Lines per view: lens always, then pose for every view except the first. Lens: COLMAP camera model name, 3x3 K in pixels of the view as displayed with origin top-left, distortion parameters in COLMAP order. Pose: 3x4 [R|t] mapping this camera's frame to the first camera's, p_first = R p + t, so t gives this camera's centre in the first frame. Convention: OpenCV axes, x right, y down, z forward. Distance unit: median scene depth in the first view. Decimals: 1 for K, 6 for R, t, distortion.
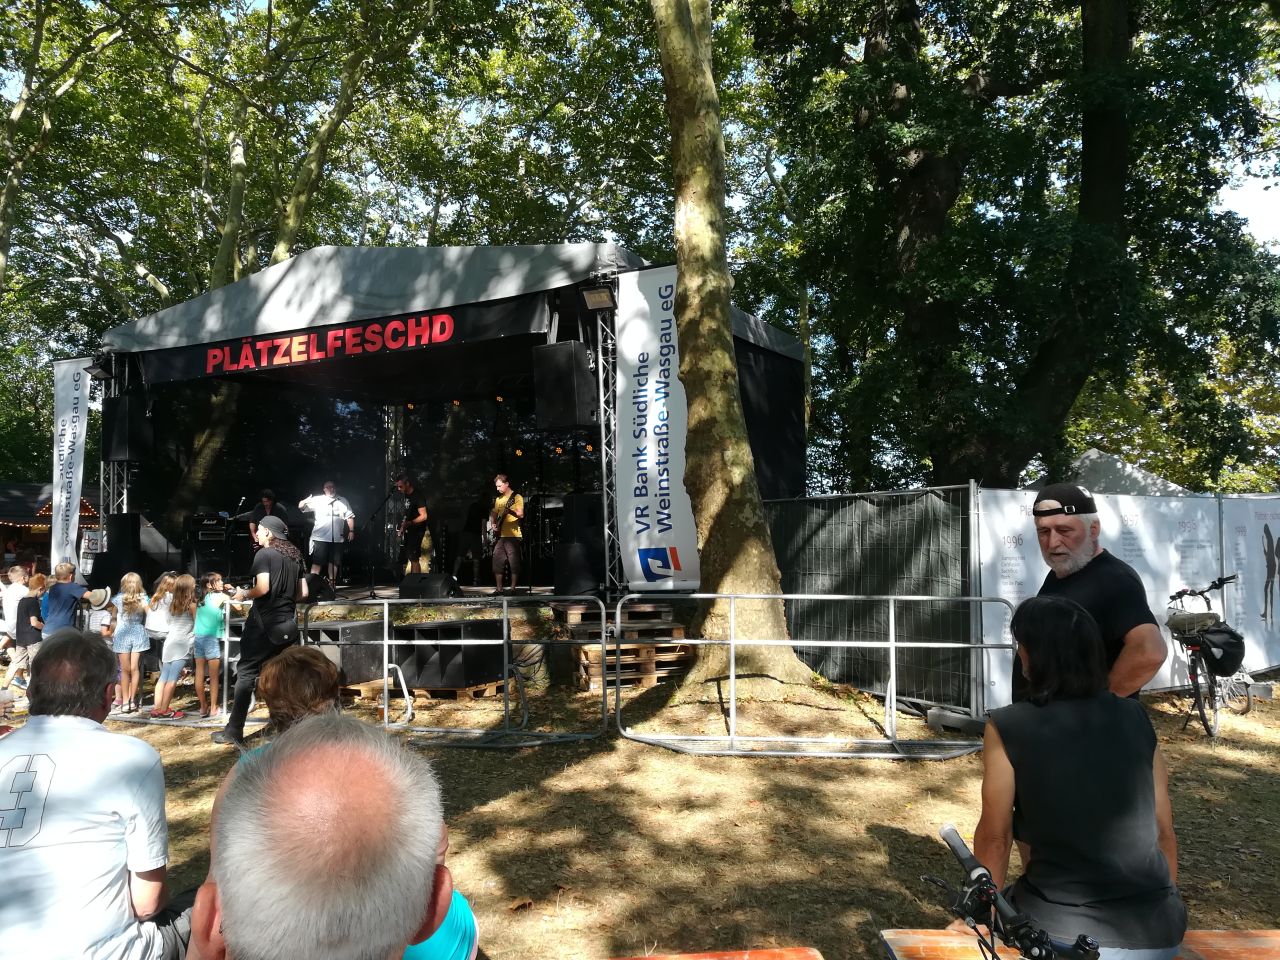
lens RADIAL K [[984.3, 0, 640.0], [0, 984.3, 480.0], [0, 0, 1]] dist [-0.072486, 0.059326]
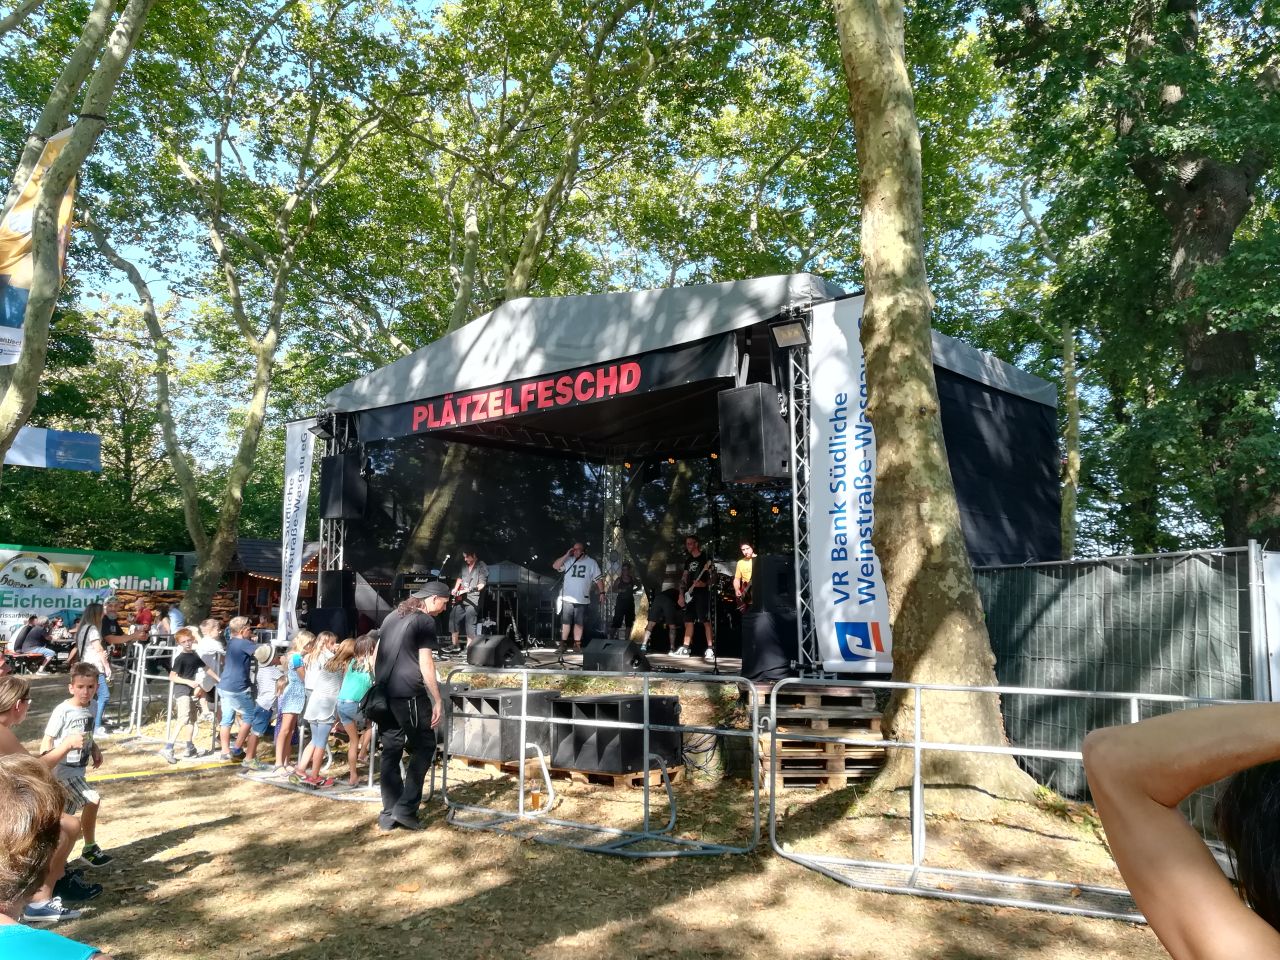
lens RADIAL K [[984.3, 0, 640.0], [0, 984.3, 480.0], [0, 0, 1]] dist [-0.072486, 0.059326]
pose [[0.964162, -0.006257, -0.265240, 0.060724], [-0.011782, 0.997726, -0.066365, 0.005821], [0.265052, 0.067112, 0.961896, 0.121461]]
